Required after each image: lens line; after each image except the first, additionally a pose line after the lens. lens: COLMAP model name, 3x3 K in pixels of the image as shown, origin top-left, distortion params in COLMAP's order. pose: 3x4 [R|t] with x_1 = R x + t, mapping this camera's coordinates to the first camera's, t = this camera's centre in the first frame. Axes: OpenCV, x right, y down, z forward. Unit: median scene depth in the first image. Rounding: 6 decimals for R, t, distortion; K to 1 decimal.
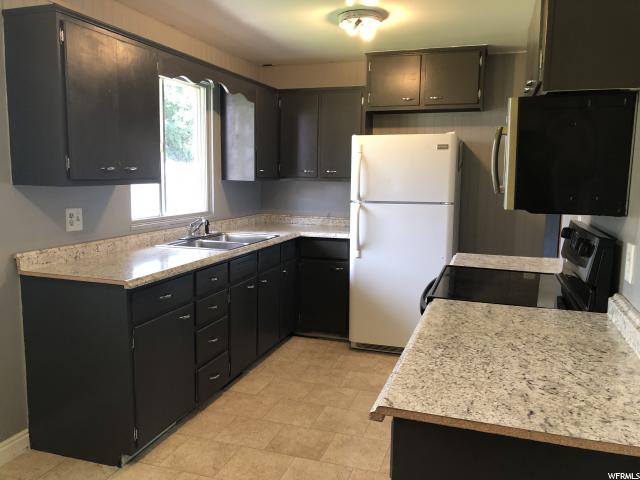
lens RADIAL K [[524.9, 0, 321.0], [0, 524.9, 239.9], [0, 0, 1]] dist [0.060514, -0.082534]
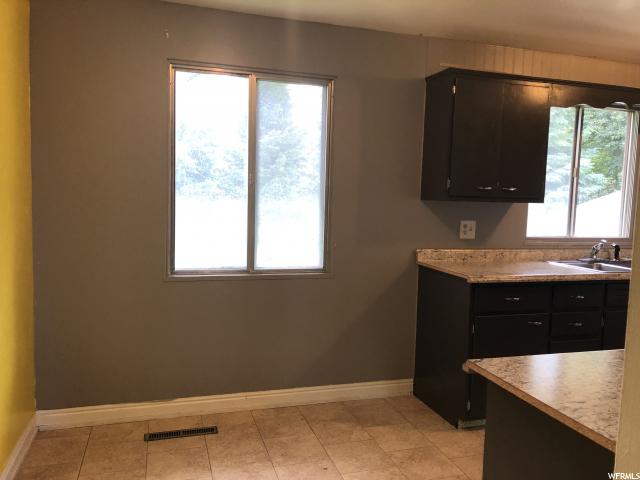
lens RADIAL K [[524.9, 0, 321.0], [0, 524.9, 239.9], [0, 0, 1]] dist [0.060514, -0.082534]
pose [[0.581245, 0.076031, -0.810169, 0.320023], [-0.128255, 0.991741, 0.001056, 0.027004], [0.803558, 0.103295, 0.586196, -0.014424]]
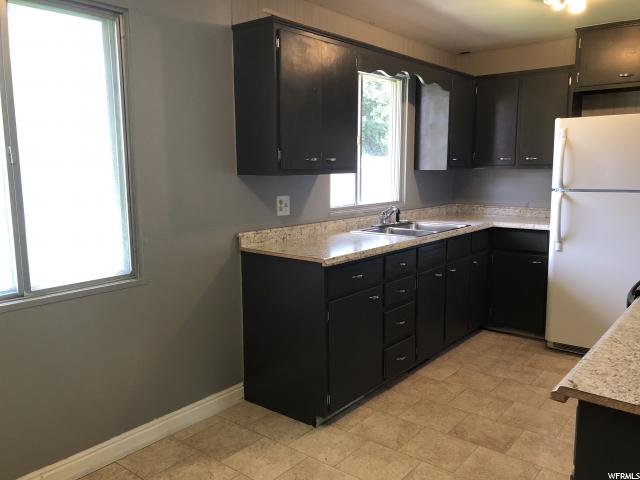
lens RADIAL K [[524.9, 0, 321.0], [0, 524.9, 239.9], [0, 0, 1]] dist [0.060514, -0.082534]
pose [[0.934637, 0.030702, -0.354275, 0.012012], [-0.027017, 0.999517, 0.015344, 0.014716], [0.354575, -0.004770, 0.935016, -0.026555]]
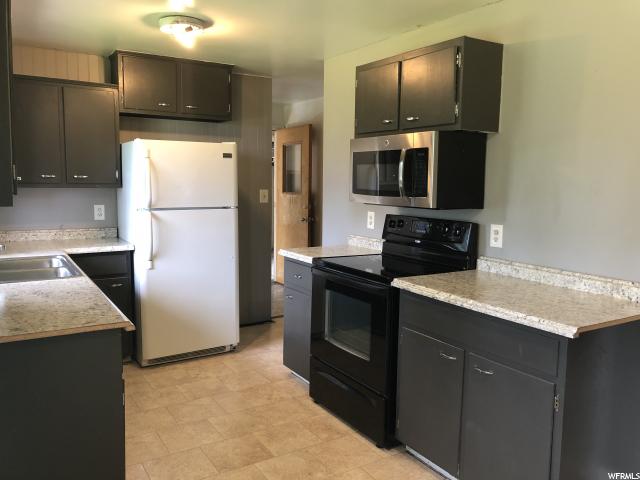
lens RADIAL K [[524.9, 0, 321.0], [0, 524.9, 239.9], [0, 0, 1]] dist [0.060514, -0.082534]
pose [[0.633926, -0.090451, 0.768086, -0.579876], [0.092998, 0.994846, 0.040400, -0.034959], [-0.767782, 0.045820, 0.639070, 0.196490]]
